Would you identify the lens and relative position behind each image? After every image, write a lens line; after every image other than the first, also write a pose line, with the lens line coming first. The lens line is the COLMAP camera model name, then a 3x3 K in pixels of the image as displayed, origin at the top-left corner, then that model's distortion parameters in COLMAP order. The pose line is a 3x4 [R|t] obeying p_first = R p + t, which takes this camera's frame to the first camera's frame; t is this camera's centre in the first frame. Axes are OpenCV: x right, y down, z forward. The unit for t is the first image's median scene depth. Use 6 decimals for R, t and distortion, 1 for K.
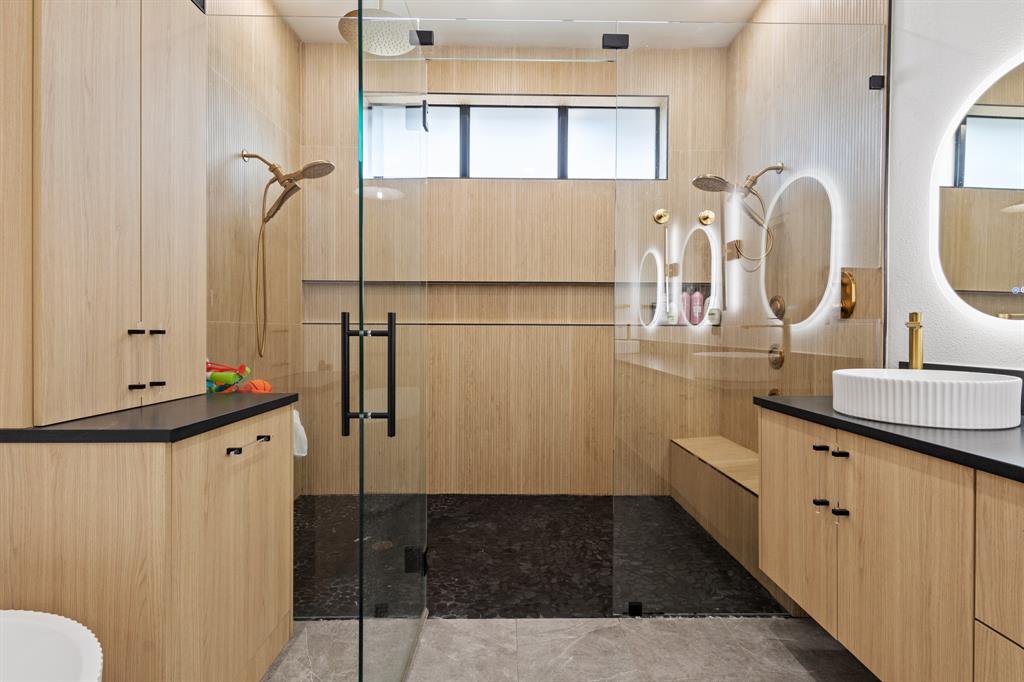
lens RADIAL K [[475.7, 0, 514.6], [0, 475.7, 337.4], [0, 0, 1]] dist [0.011937, -0.000517]
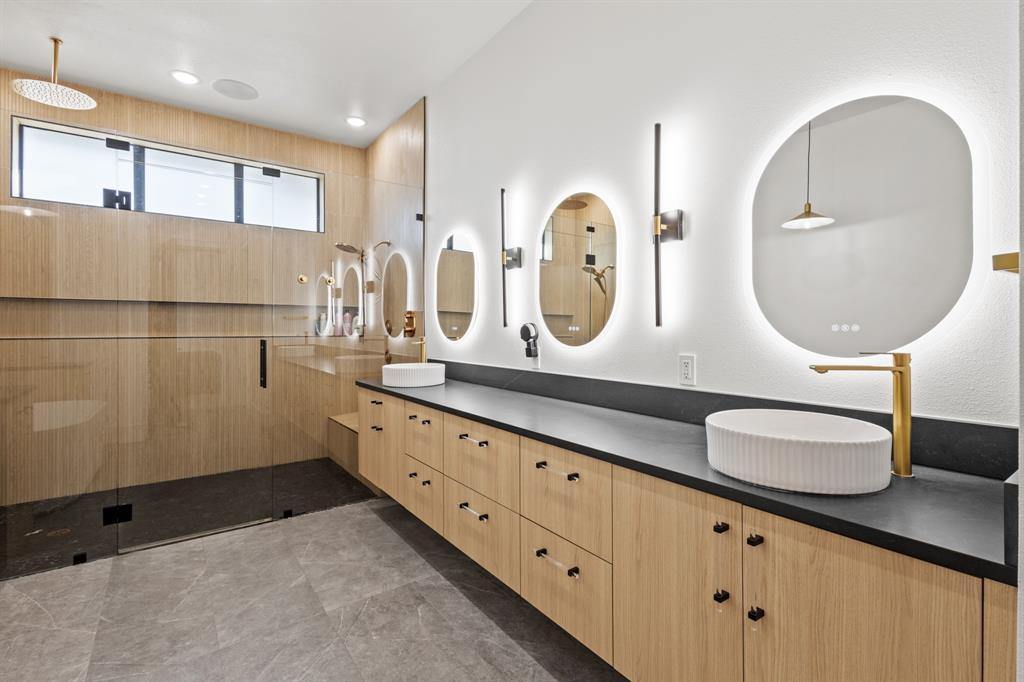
lens RADIAL K [[472.9, 0, 515.4], [0, 472.9, 329.8], [0, 0, 1]] dist [0.004852, -0.000742]
pose [[0.817677, -0.005807, 0.575649, -0.033304], [0.011015, 0.999924, -0.005558, -0.039697], [-0.575573, 0.010885, 0.817678, -0.598616]]
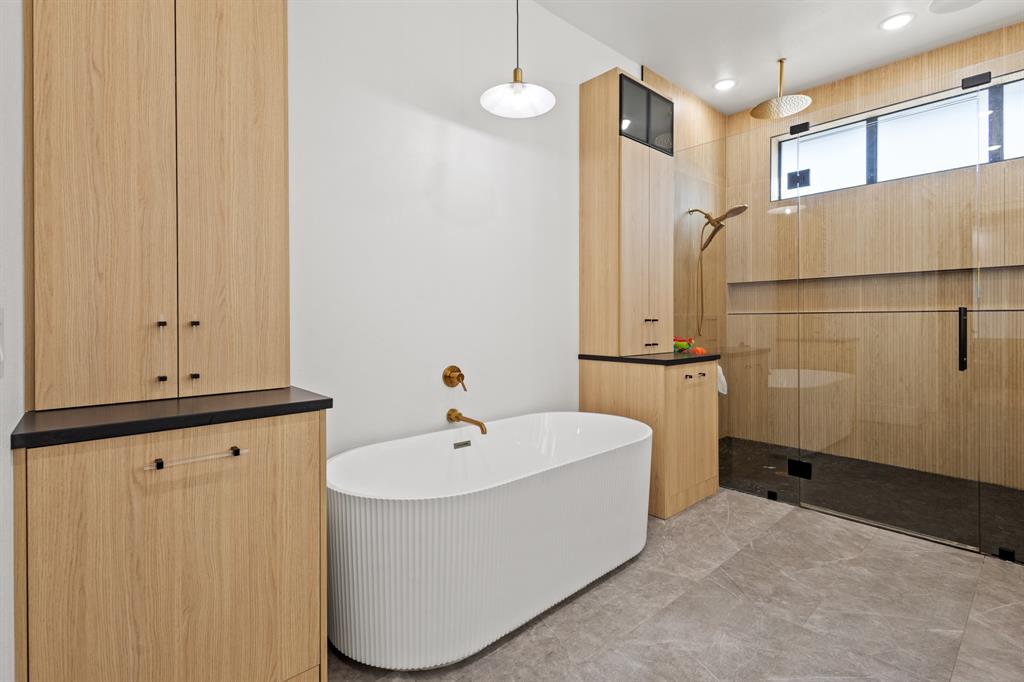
lens RADIAL K [[476.5, 0, 511.0], [0, 476.5, 320.2], [0, 0, 1]] dist [0.004441, -0.000148]
pose [[0.649731, -0.008112, -0.760121, 0.264743], [-0.001596, 0.999926, -0.012035, 0.008517], [0.760162, 0.009033, 0.649670, -0.506653]]
